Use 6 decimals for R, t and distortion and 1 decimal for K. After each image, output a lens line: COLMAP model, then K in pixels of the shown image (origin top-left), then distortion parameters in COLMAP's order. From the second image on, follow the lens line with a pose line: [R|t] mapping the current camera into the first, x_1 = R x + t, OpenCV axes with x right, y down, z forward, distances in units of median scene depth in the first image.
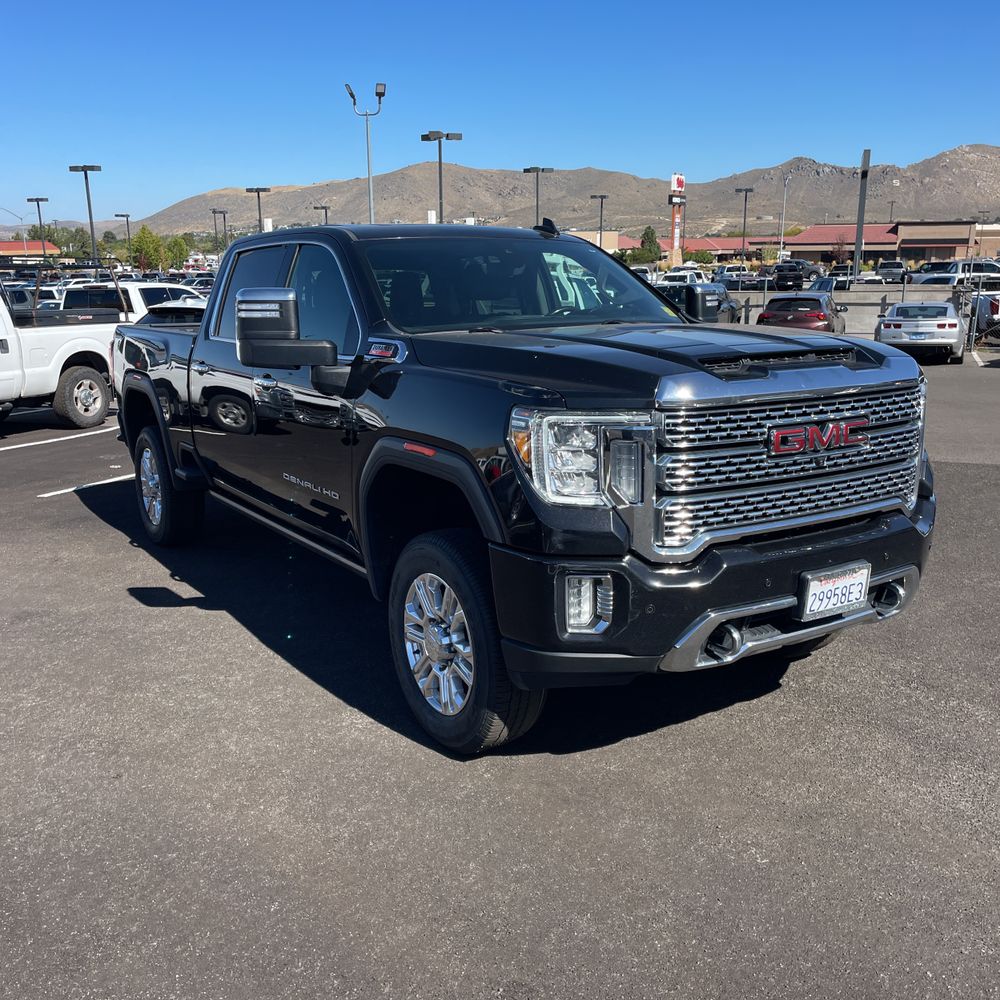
lens RADIAL K [[1018.0, 0, 490.7], [0, 1018.0, 518.2], [0, 0, 1]] dist [0.040760, 0.000000]
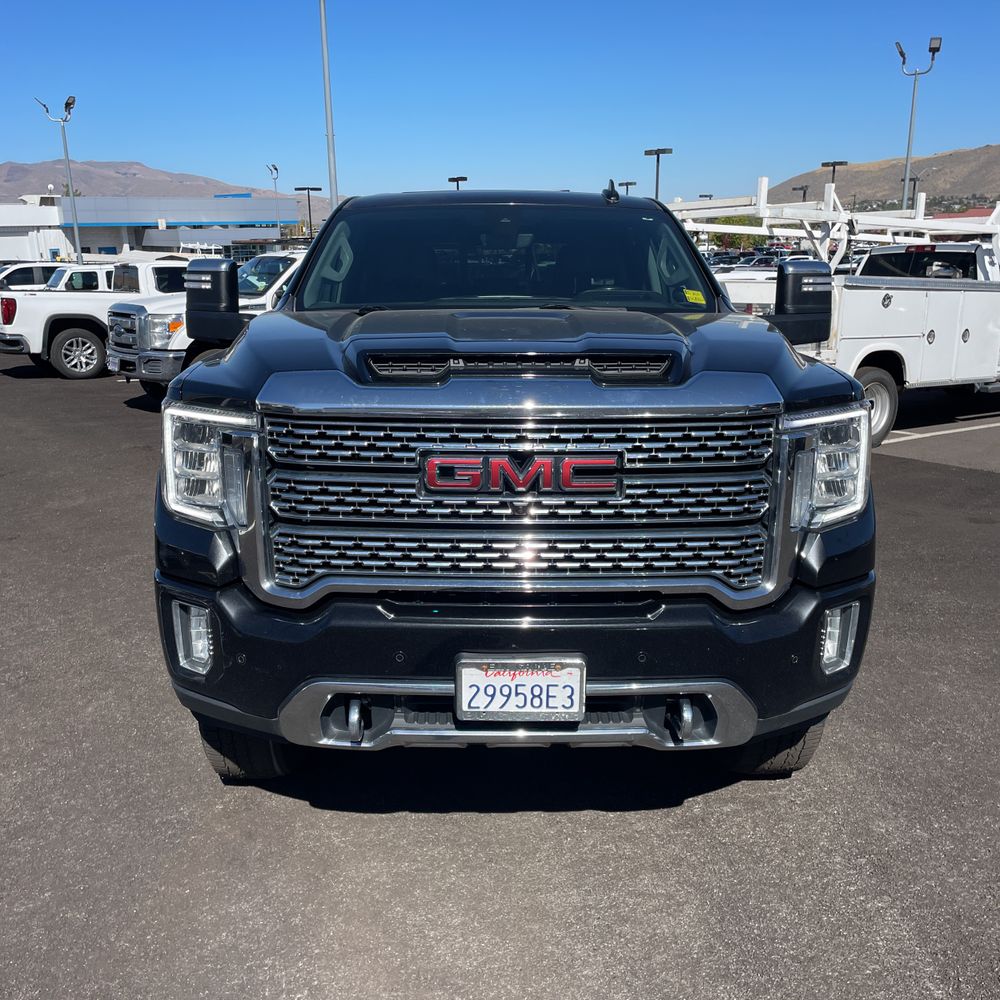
lens RADIAL K [[1018.0, 0, 476.6], [0, 1018.0, 503.2], [0, 0, 1]] dist [0.040760, 0.000000]
pose [[0.849121, 0.134212, -0.510863, 0.658172], [-0.131053, 0.990469, 0.042385, -0.084395], [0.511682, 0.030960, 0.858617, 0.363786]]
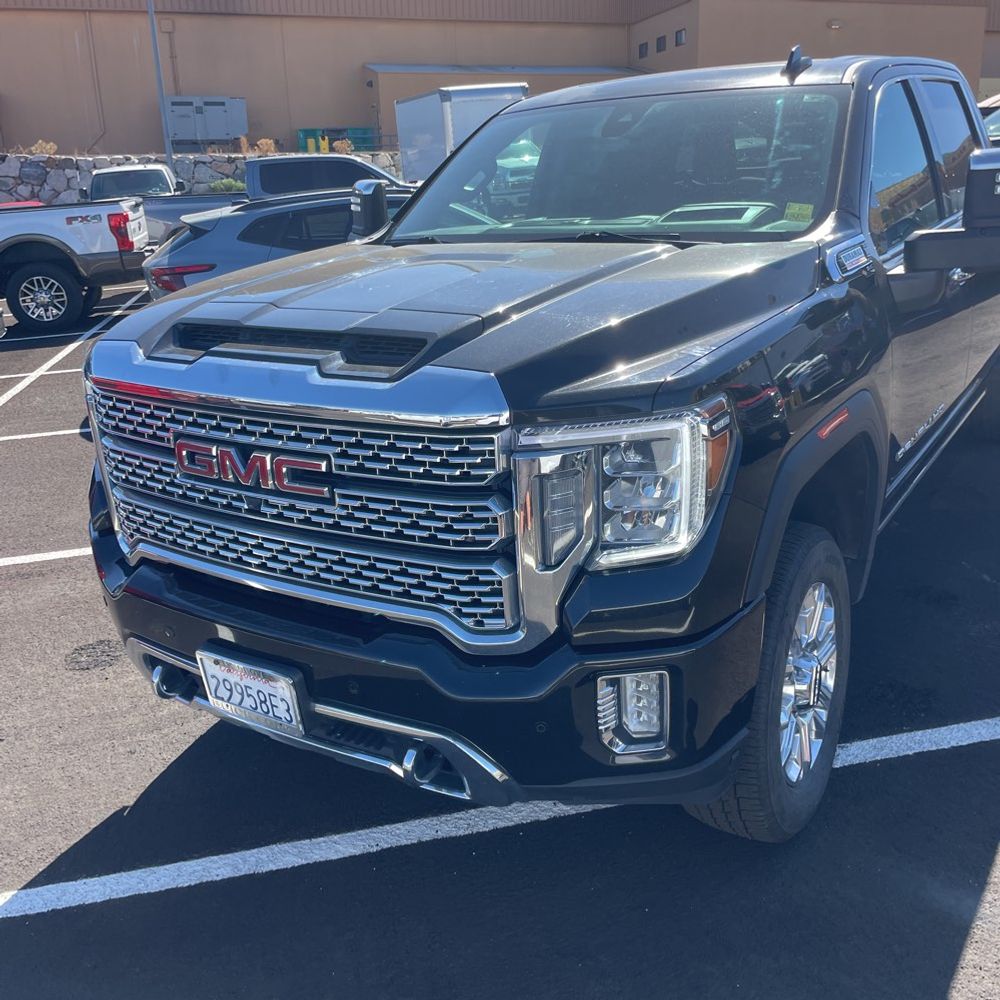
lens RADIAL K [[1018.0, 0, 502.9], [0, 1018.0, 485.0], [0, 0, 1]] dist [0.040760, 0.000000]
pose [[0.426554, 0.288322, -0.857276, 0.953515], [-0.139989, 0.957454, 0.252359, -0.256147], [0.893563, 0.012365, 0.448767, 0.840766]]
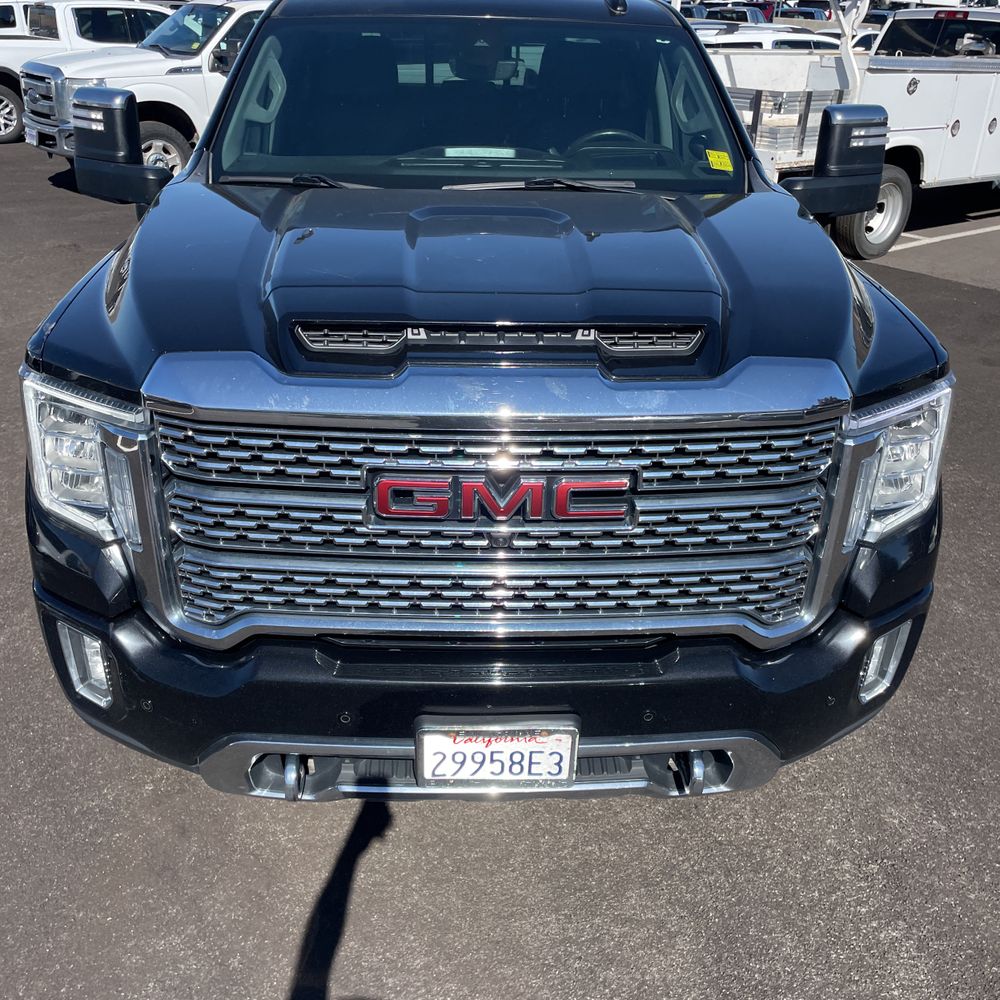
lens RADIAL K [[1018.0, 0, 478.8], [0, 1018.0, 510.8], [0, 0, 1]] dist [0.040760, 0.000000]
pose [[0.863532, 0.254856, -0.435156, 0.543434], [-0.142801, 0.951160, 0.273685, -0.216906], [0.483653, -0.174195, 0.857751, 0.522144]]
